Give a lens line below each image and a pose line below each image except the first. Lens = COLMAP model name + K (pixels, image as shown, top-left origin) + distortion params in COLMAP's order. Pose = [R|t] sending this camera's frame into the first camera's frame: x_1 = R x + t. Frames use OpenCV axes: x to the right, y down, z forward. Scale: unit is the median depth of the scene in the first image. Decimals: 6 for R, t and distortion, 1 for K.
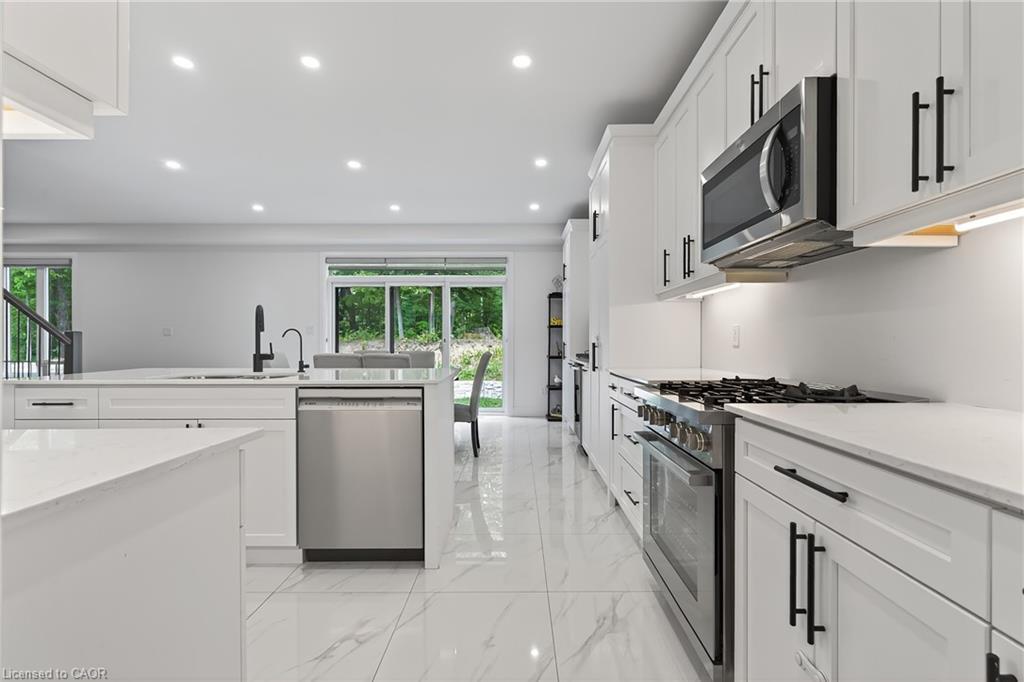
lens RADIAL K [[466.6, 0, 513.8], [0, 466.6, 344.8], [0, 0, 1]] dist [-0.010230, 0.000295]
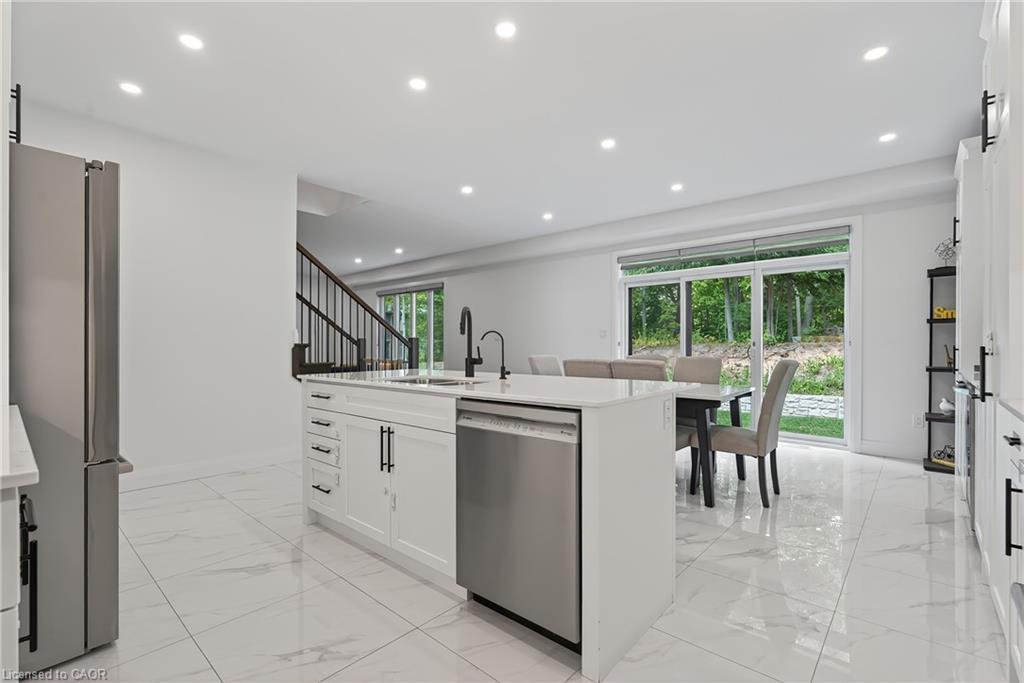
lens RADIAL K [[466.6, 0, 510.1], [0, 466.6, 344.2], [0, 0, 1]] dist [-0.010230, 0.000295]
pose [[0.749149, -0.003802, -0.662390, 0.066841], [-0.002895, 0.999955, -0.009013, -0.000187], [0.662395, 0.008670, 0.749105, 0.147443]]
